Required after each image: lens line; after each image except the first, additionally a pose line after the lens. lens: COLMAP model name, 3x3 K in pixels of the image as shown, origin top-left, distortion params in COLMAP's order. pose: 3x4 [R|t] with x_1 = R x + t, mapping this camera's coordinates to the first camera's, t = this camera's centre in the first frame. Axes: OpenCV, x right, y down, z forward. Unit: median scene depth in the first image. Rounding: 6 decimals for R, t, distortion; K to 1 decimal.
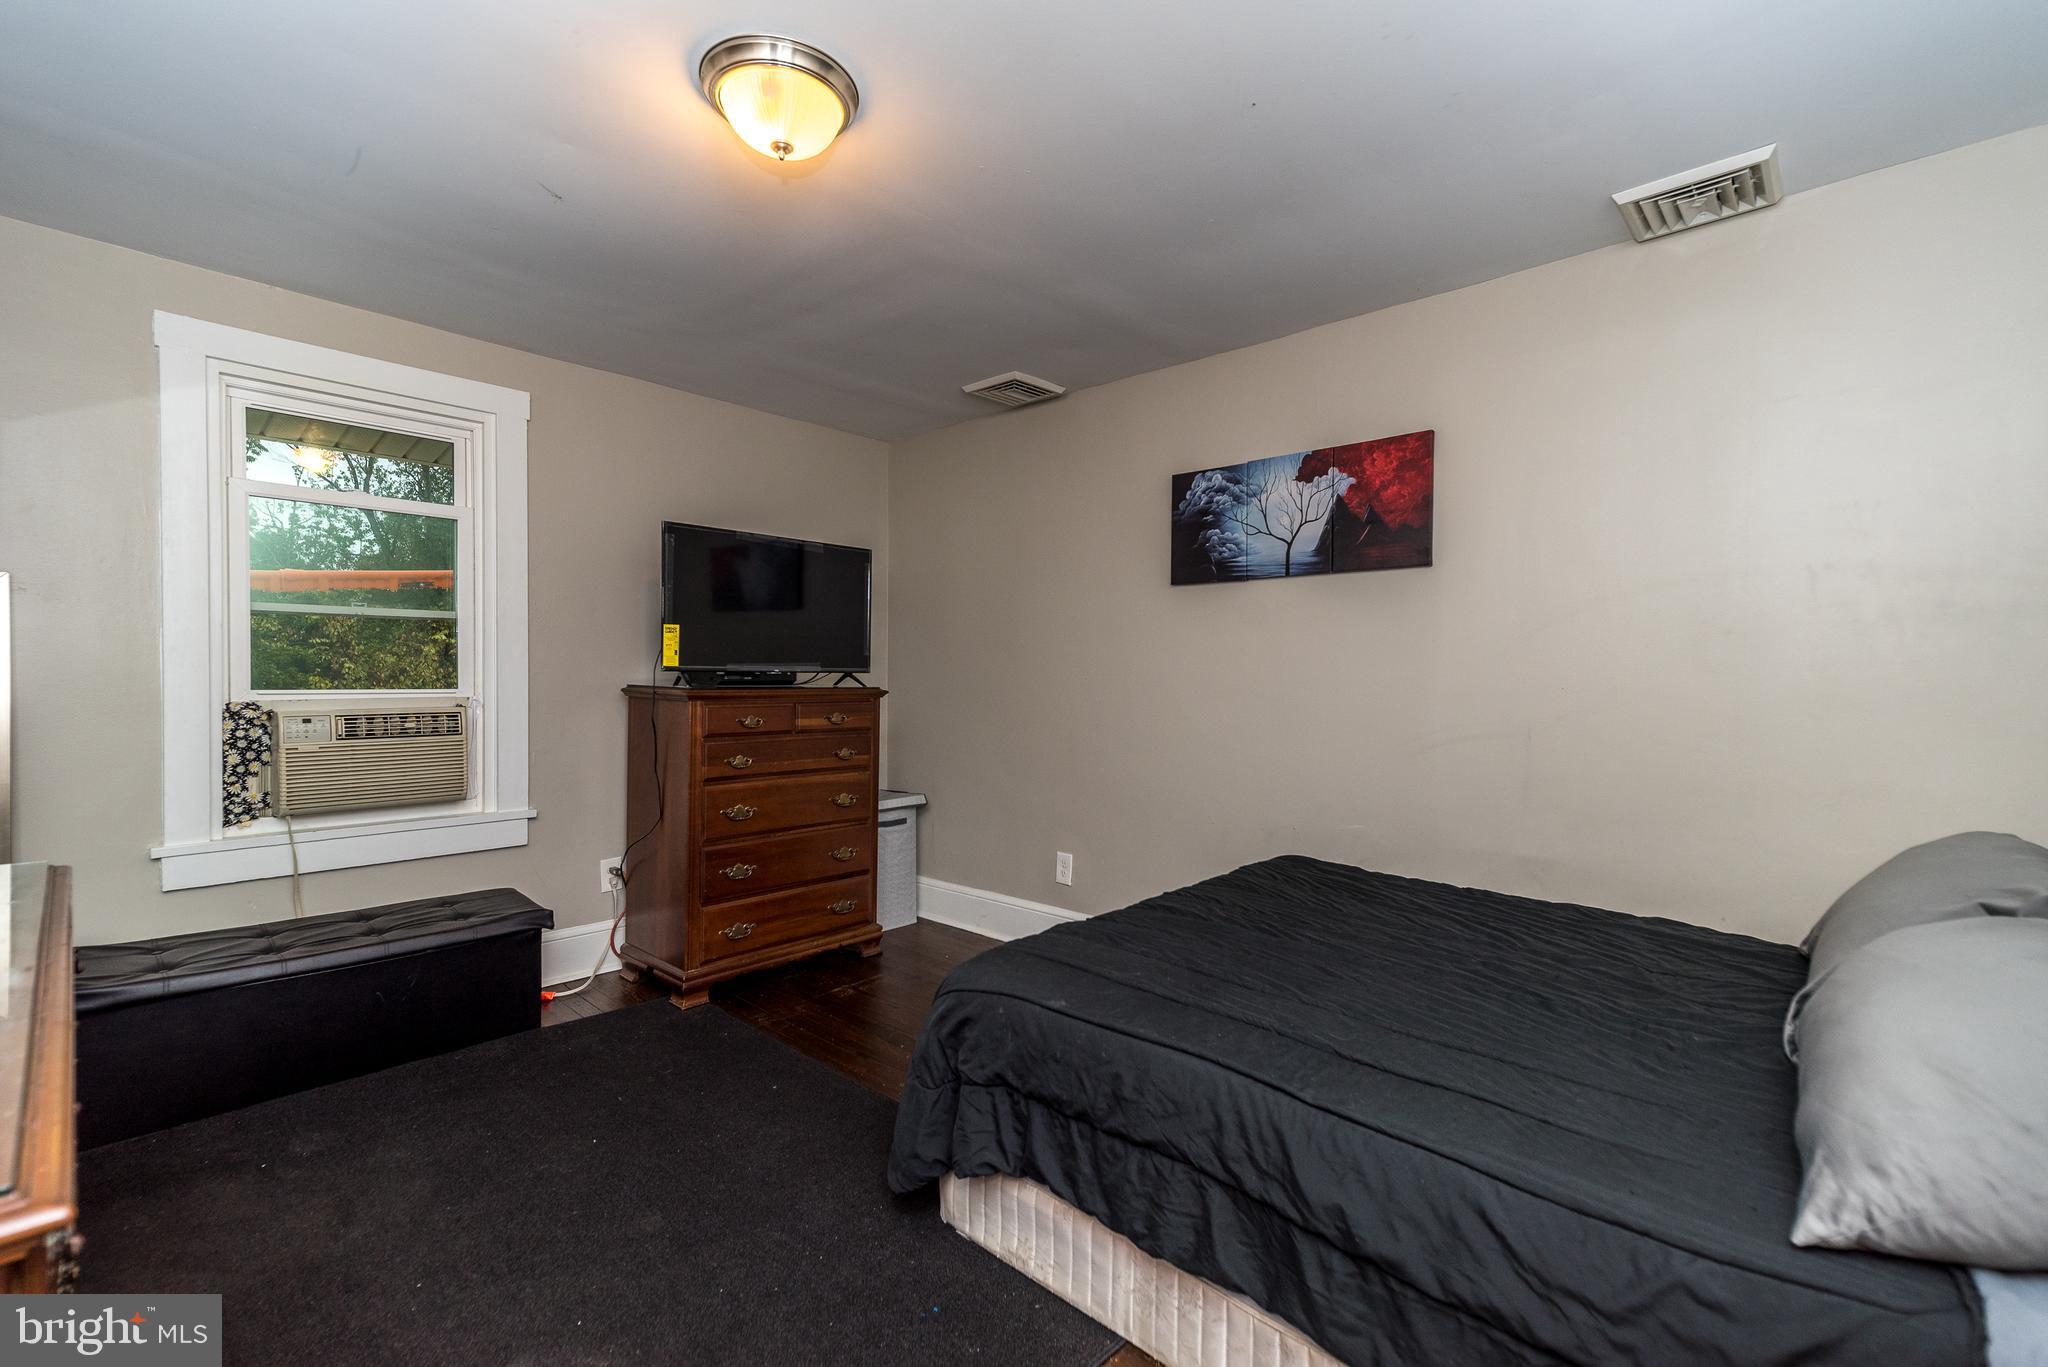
lens RADIAL K [[913.8, 0, 1025.4], [0, 913.8, 678.4], [0, 0, 1]] dist [0.010086, 0.002381]
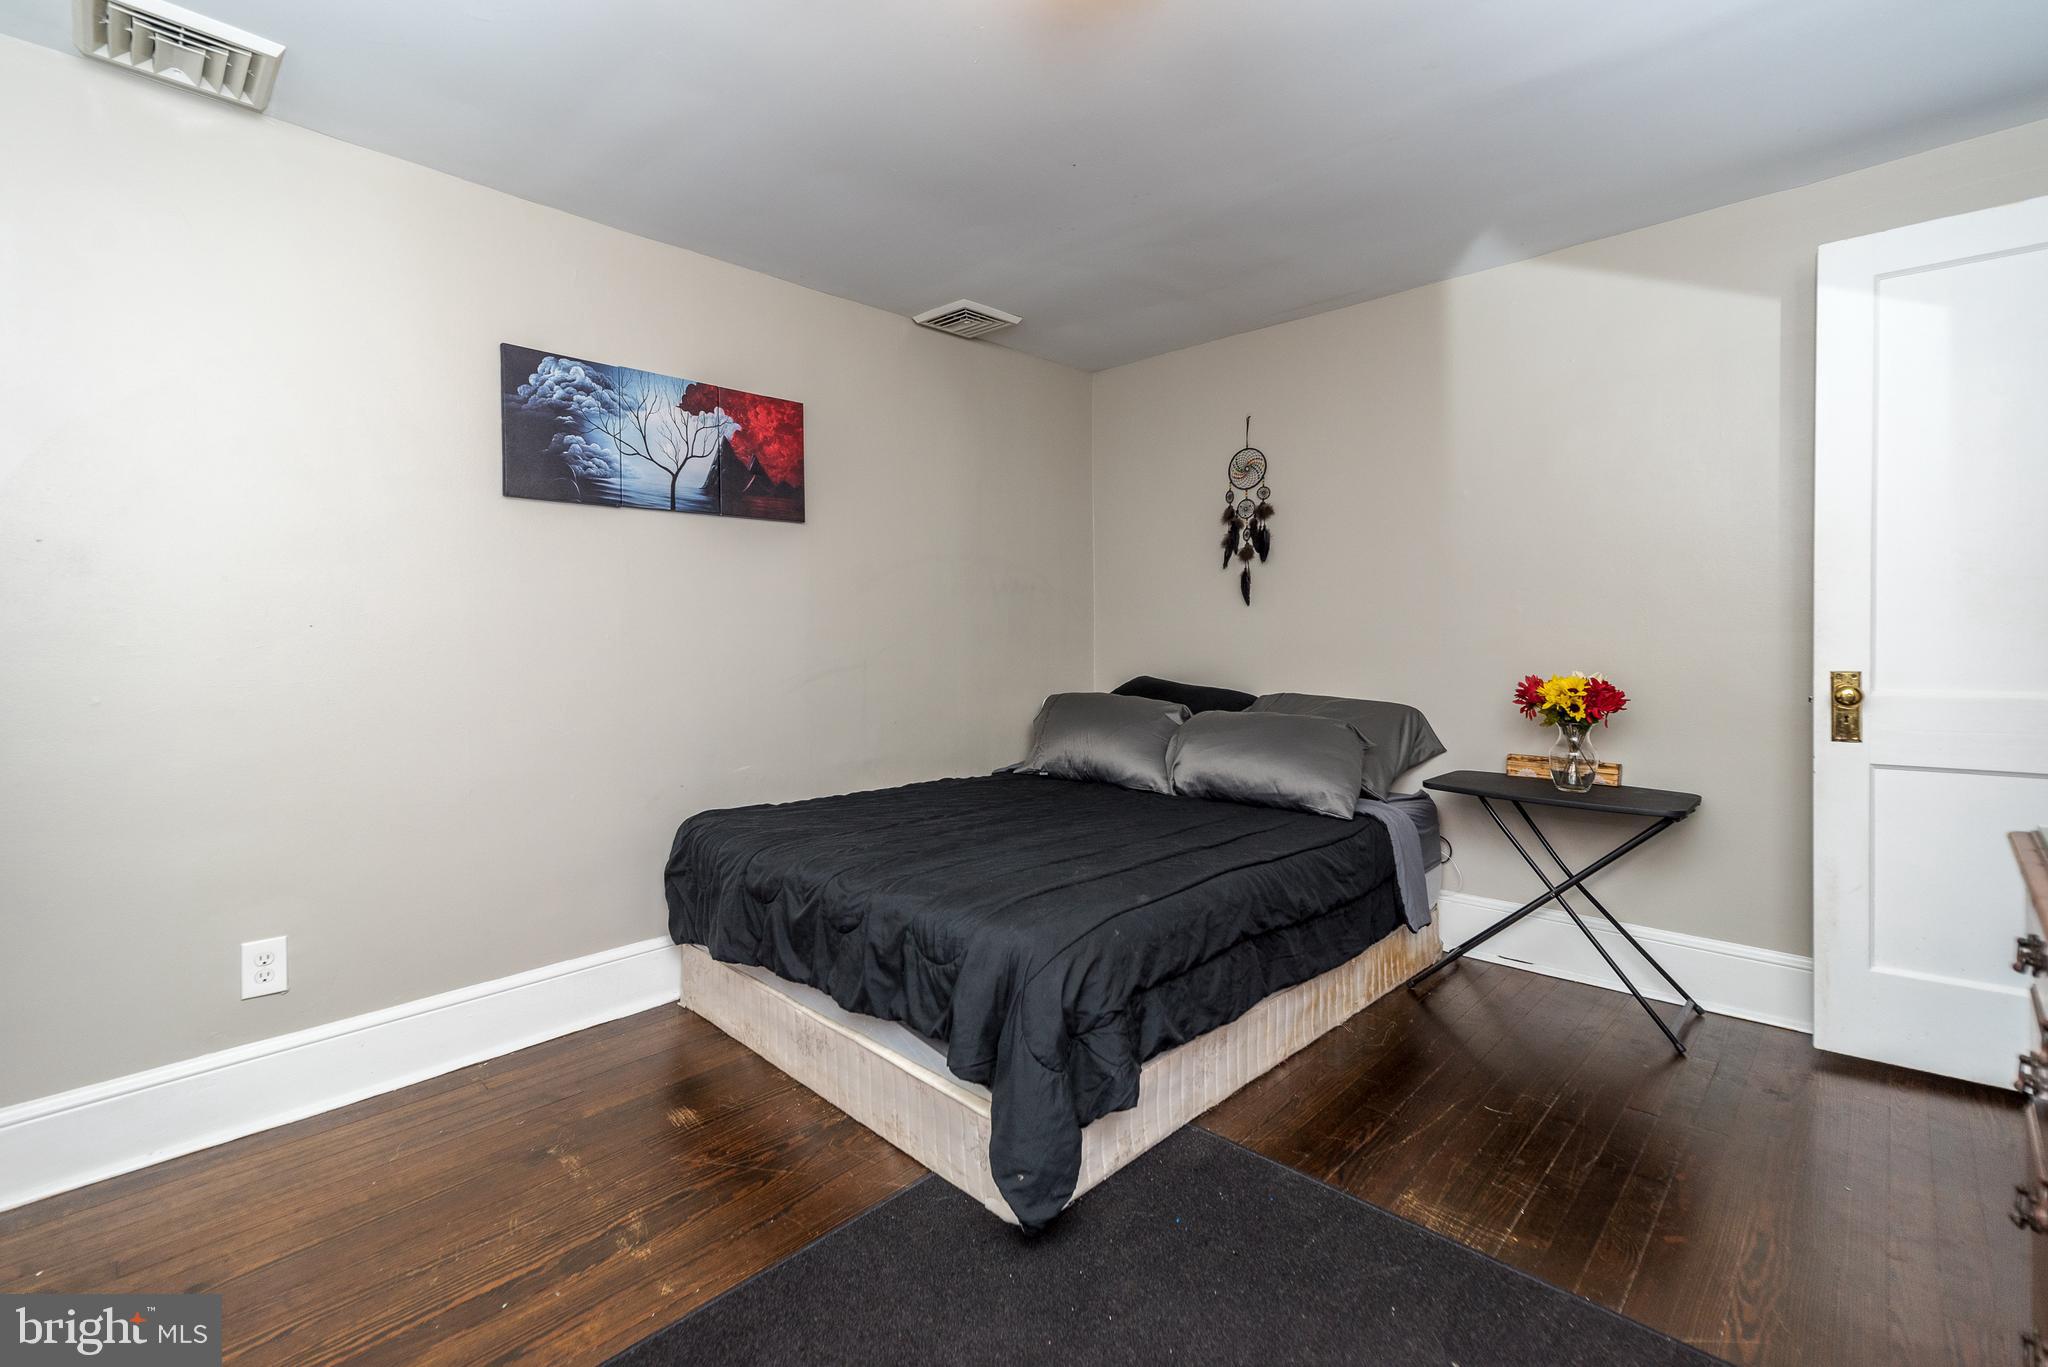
lens RADIAL K [[913.8, 0, 1027.6], [0, 913.8, 643.2], [0, 0, 1]] dist [0.010086, 0.002381]
pose [[0.007628, -0.018706, 0.999796, -0.628702], [0.015094, 0.999713, 0.018589, 0.008448], [-0.999857, 0.014949, 0.007908, 0.647728]]
